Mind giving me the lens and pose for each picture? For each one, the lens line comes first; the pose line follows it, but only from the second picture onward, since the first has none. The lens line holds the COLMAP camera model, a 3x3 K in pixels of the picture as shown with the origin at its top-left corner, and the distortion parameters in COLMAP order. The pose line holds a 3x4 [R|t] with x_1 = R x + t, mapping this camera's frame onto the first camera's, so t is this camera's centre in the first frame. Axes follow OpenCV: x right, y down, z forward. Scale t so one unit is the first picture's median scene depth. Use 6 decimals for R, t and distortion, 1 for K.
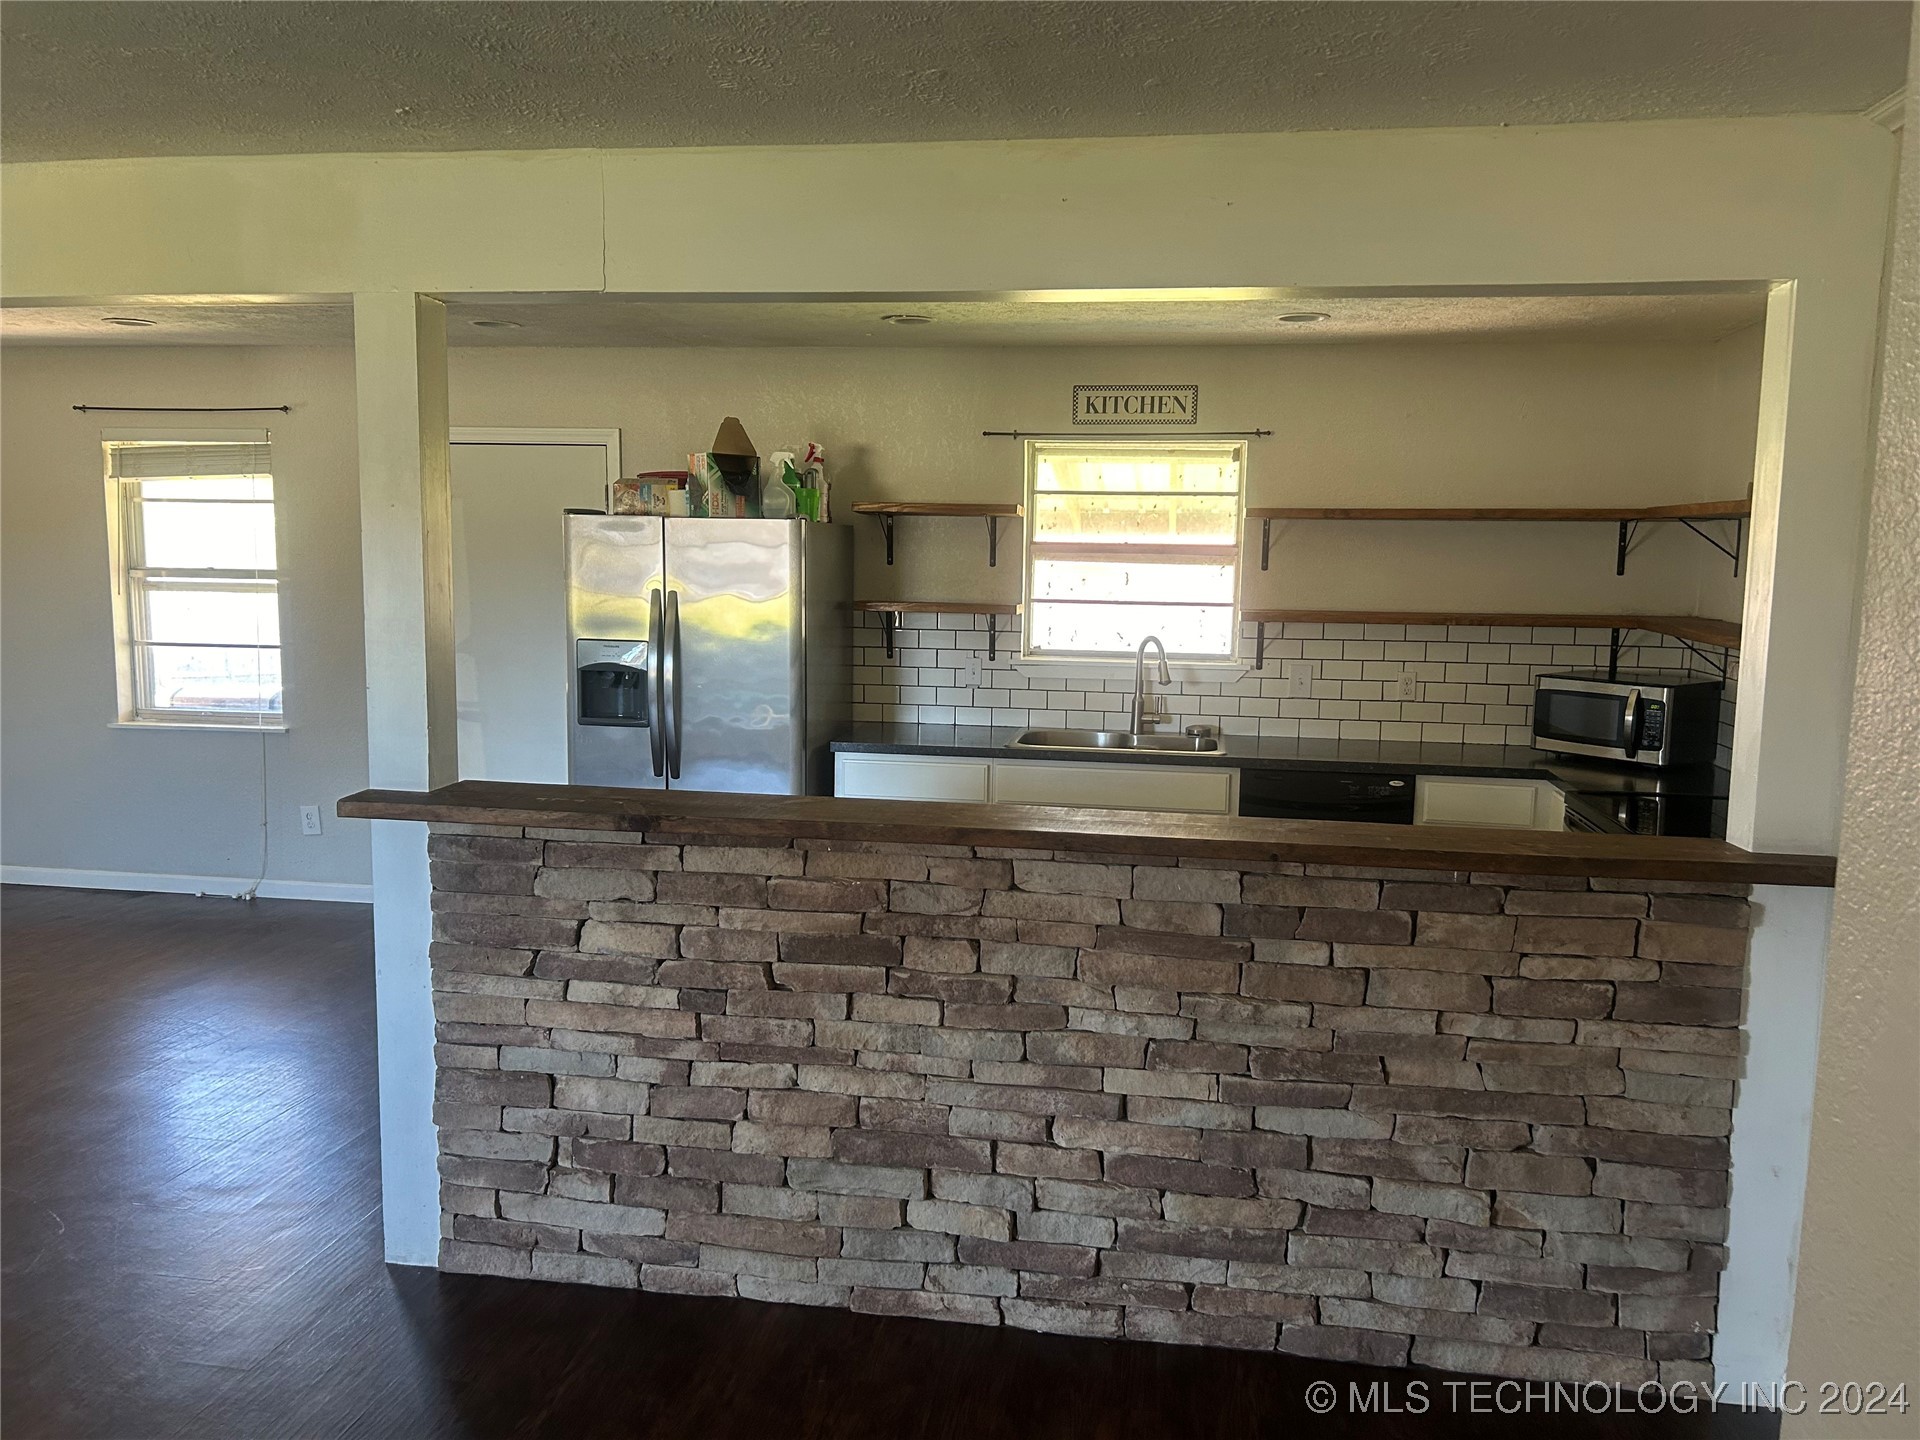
lens RADIAL K [[1420.7, 0, 974.8], [0, 1420.7, 717.2], [0, 0, 1]] dist [0.108290, -0.172390]
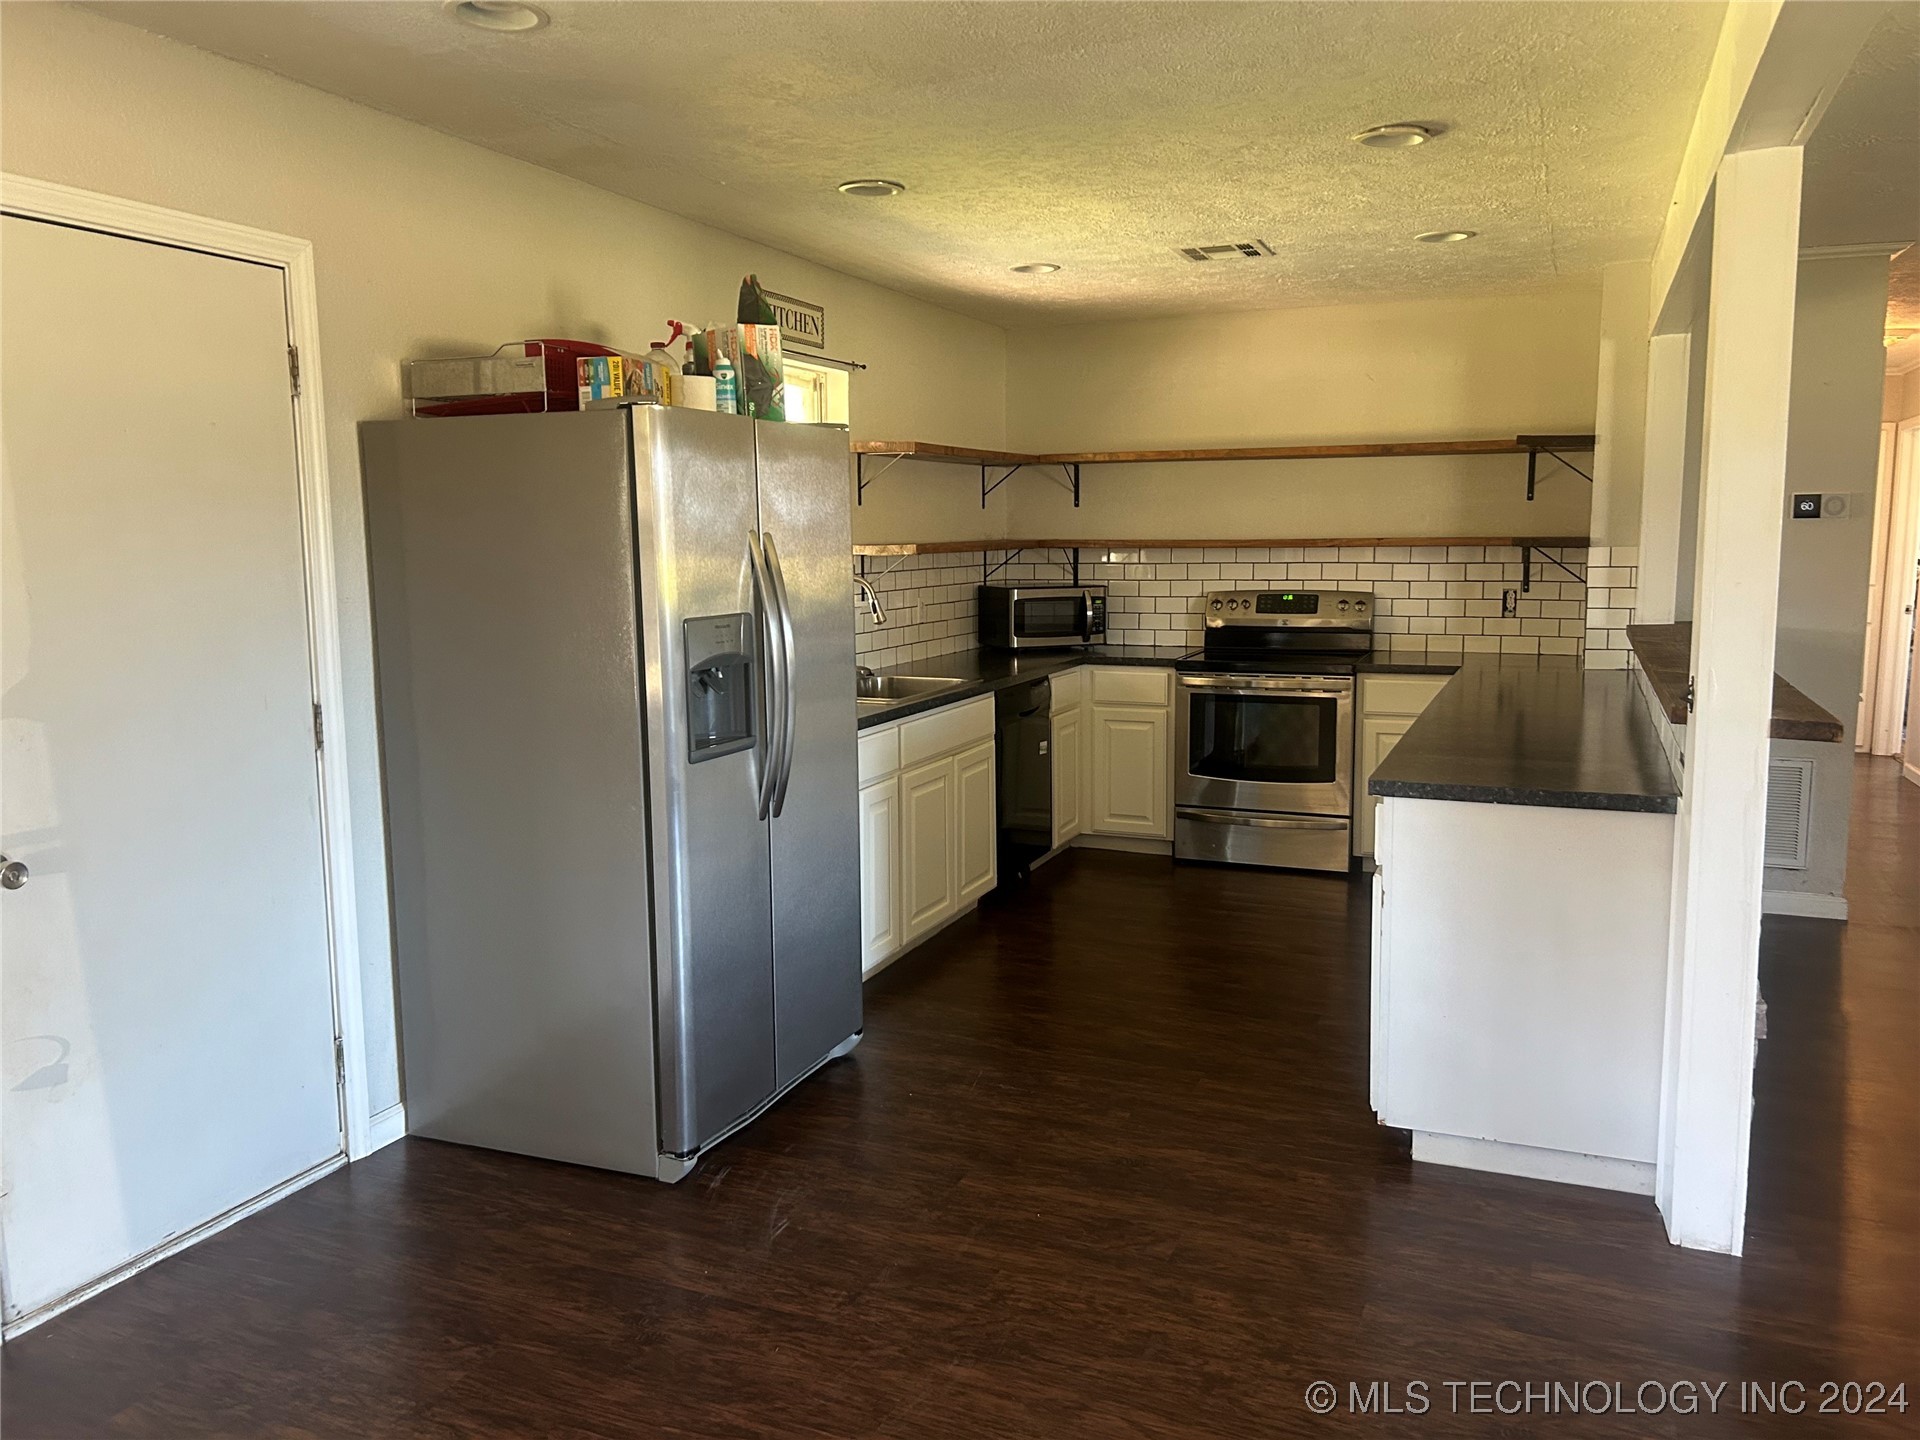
lens RADIAL K [[1434.6, 0, 992.2], [0, 1434.6, 693.4], [0, 0, 1]] dist [0.053784, -0.060006]
pose [[0.225848, -0.127909, 0.965729, -1.375913], [0.128498, 0.986592, 0.100621, -0.113363], [-0.965650, 0.101370, 0.239256, 1.244700]]
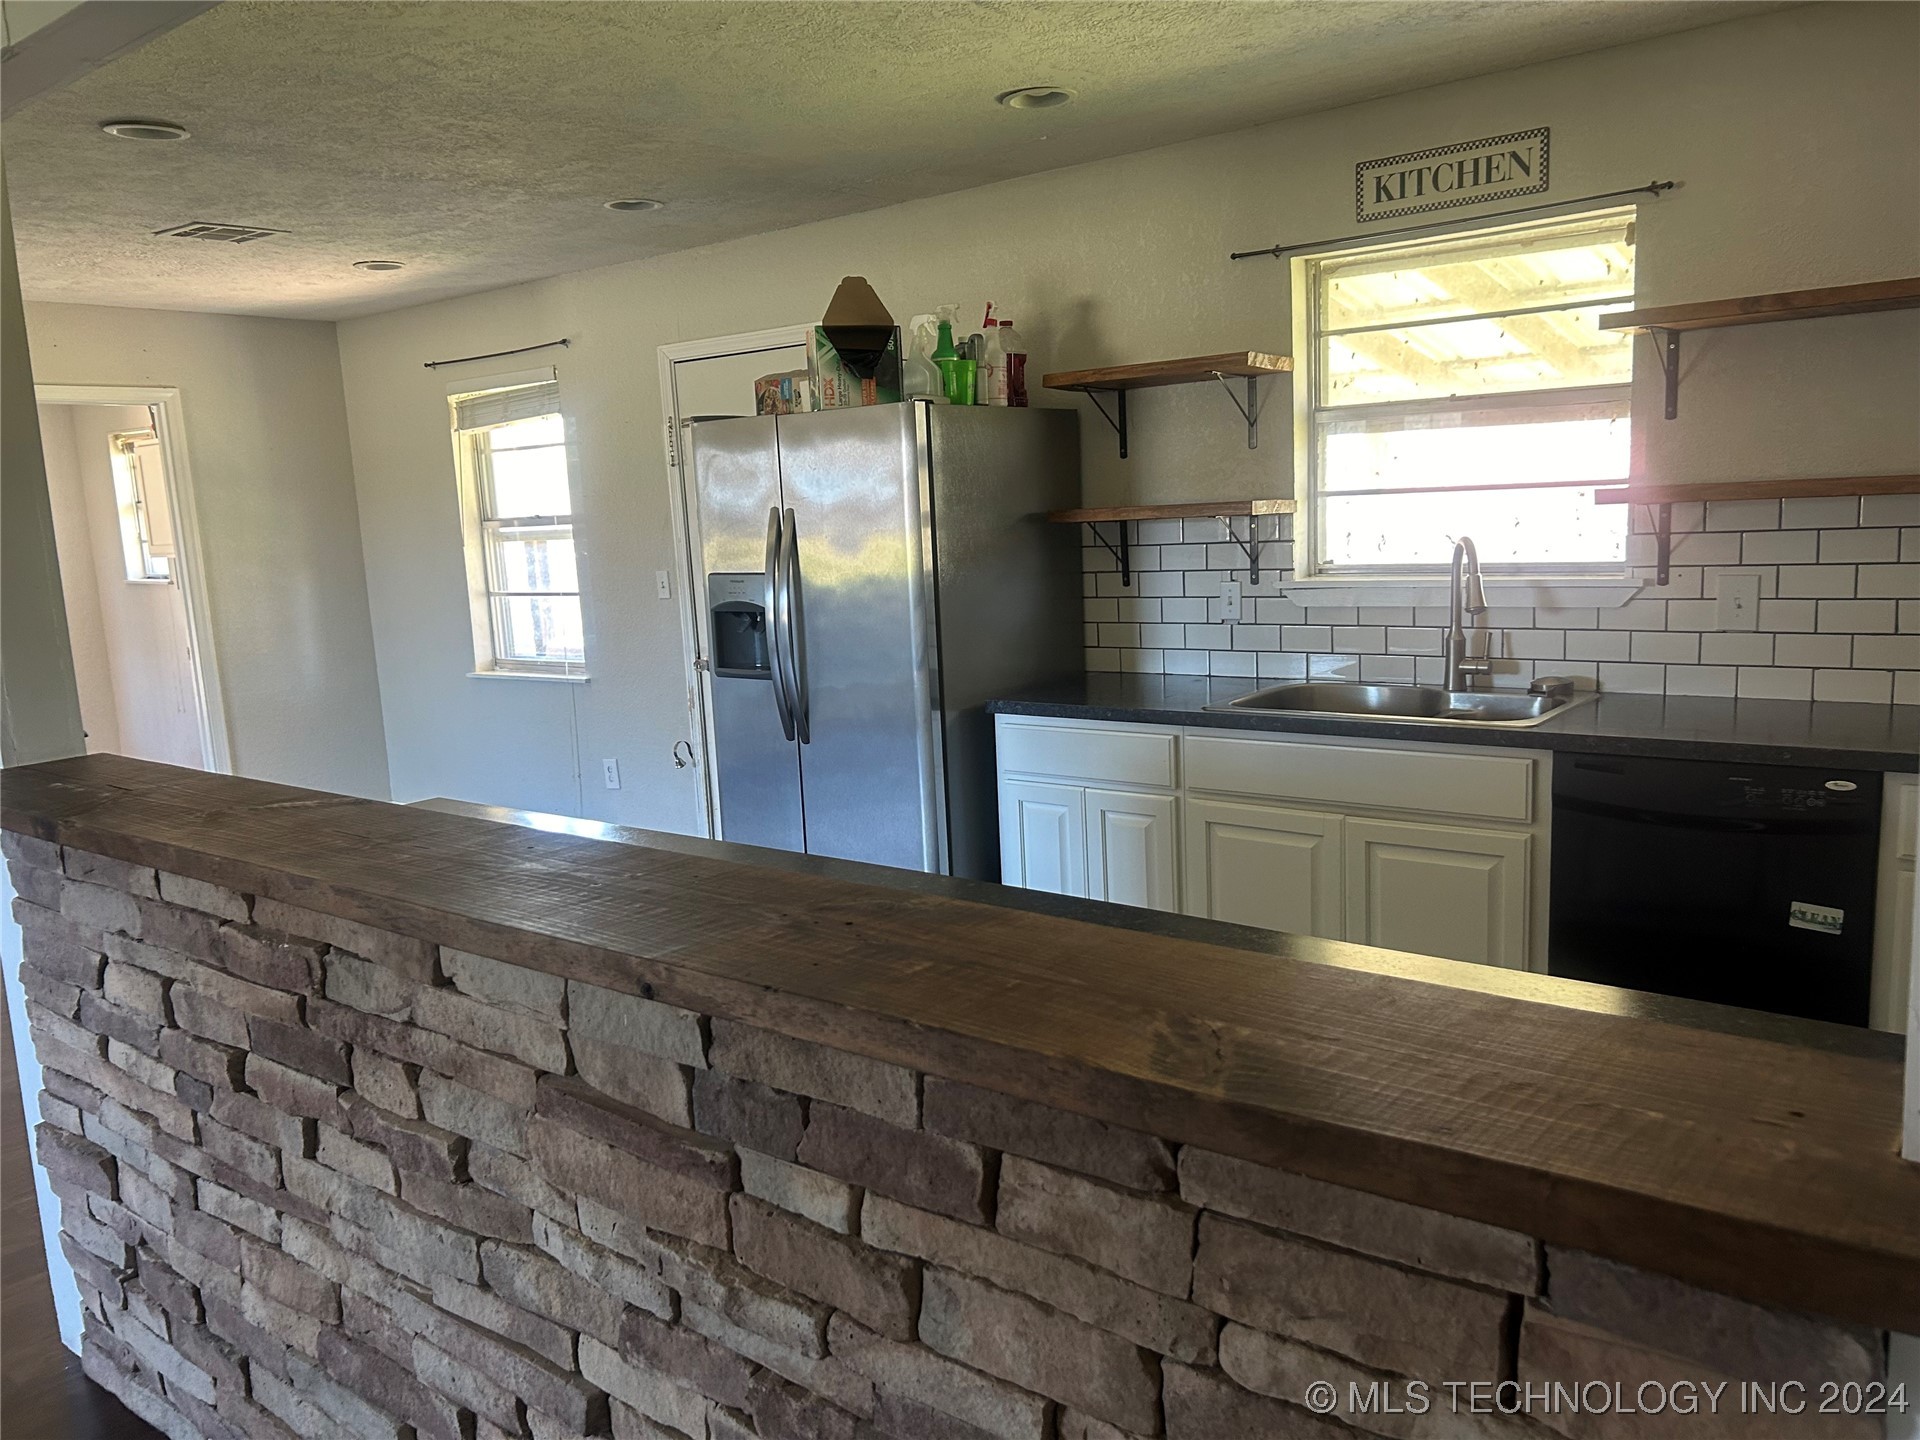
lens RADIAL K [[1437.2, 0, 960.0], [0, 1437.2, 720.0], [0, 0, 1]] dist [0.073497, -0.125800]
pose [[0.867975, 0.016207, -0.496344, 0.450974], [0.004208, 0.999191, 0.039985, -0.003859], [0.496591, -0.036795, 0.867205, 0.575316]]
